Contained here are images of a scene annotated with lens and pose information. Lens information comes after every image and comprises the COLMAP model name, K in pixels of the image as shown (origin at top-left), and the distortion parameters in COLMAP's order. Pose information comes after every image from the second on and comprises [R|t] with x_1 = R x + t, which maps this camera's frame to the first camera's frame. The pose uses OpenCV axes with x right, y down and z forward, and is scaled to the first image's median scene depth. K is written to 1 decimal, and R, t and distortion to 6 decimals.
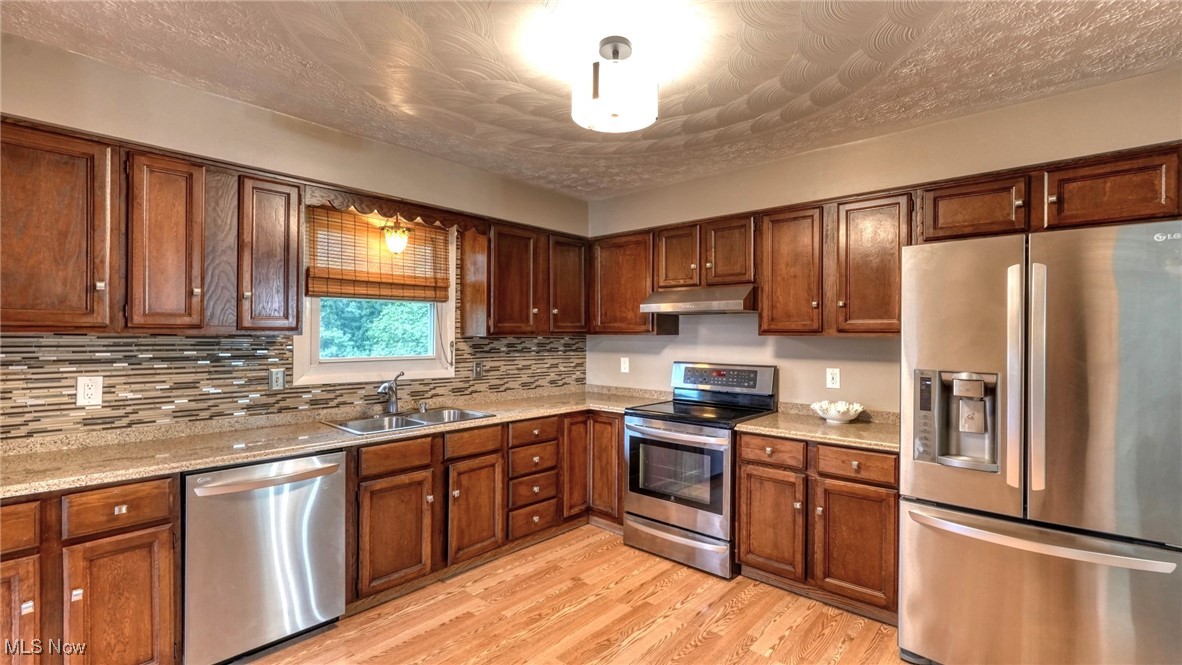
lens RADIAL K [[520.9, 0, 589.4], [0, 520.9, 333.1], [0, 0, 1]] dist [-0.017543, 0.009237]
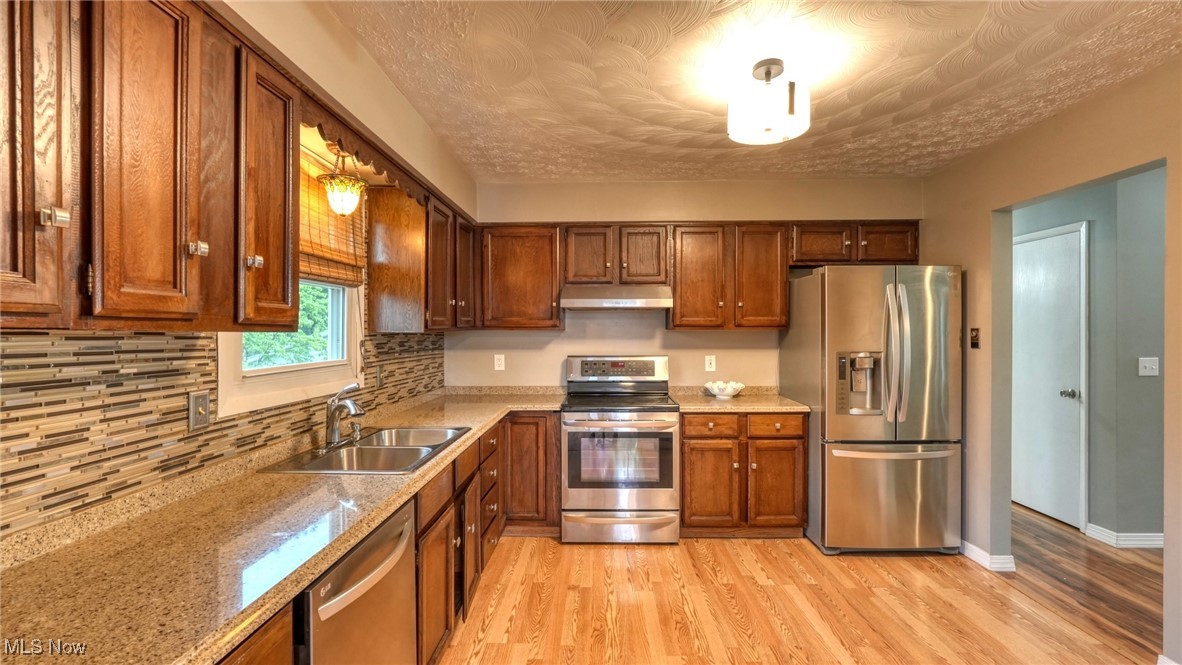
lens RADIAL K [[520.9, 0, 589.4], [0, 520.9, 333.1], [0, 0, 1]] dist [-0.017543, 0.009237]
pose [[0.752390, -0.009771, 0.658646, -0.627254], [0.005029, 0.999946, 0.009090, 0.000841], [-0.658699, -0.003527, 0.752398, 0.270388]]
